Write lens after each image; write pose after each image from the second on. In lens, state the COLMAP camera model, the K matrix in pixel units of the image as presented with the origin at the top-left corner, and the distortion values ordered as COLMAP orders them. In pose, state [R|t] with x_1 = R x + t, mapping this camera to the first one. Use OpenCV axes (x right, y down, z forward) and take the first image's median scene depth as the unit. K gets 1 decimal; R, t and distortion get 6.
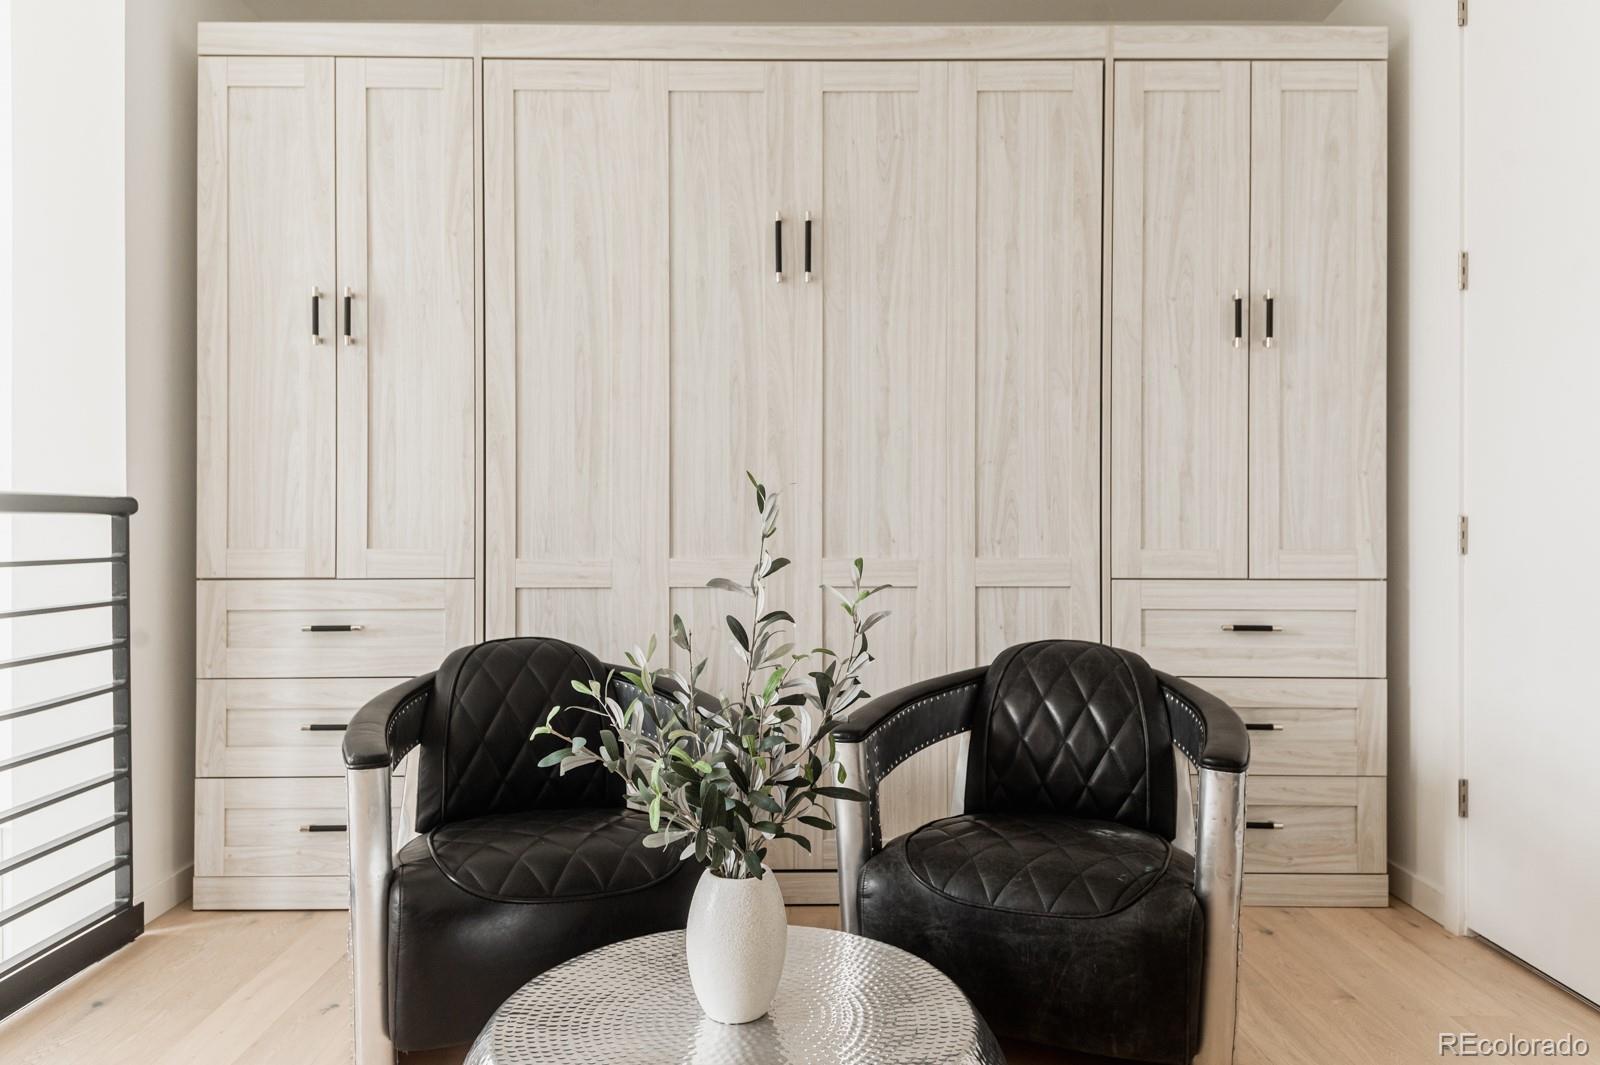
lens RADIAL K [[1077.6, 0, 800.0], [0, 1077.6, 532.5], [0, 0, 1]] dist [0.053230, 0.000137]
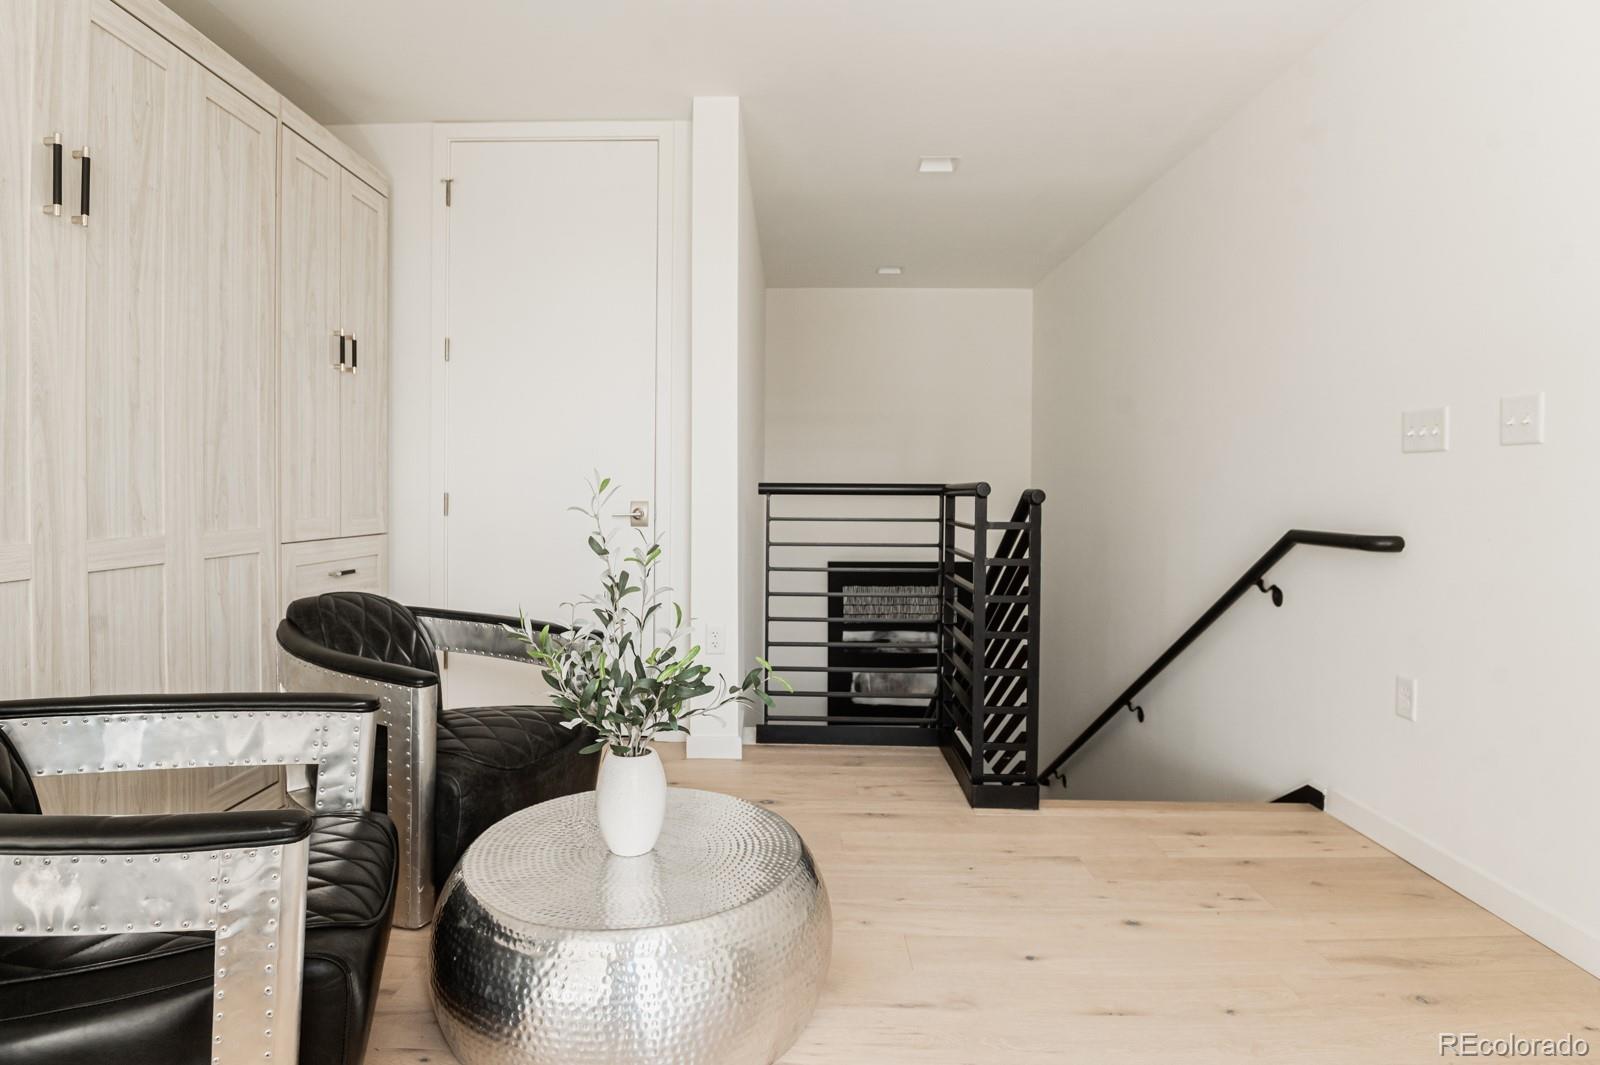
lens RADIAL K [[1086.3, 0, 800.0], [0, 1086.3, 532.5], [0, 0, 1]] dist [-0.027806, 0.000441]
pose [[-0.109815, -0.037495, 0.993245, -0.896814], [0.010550, 0.999188, 0.038885, -0.010025], [-0.993896, 0.014749, -0.109330, 0.500330]]
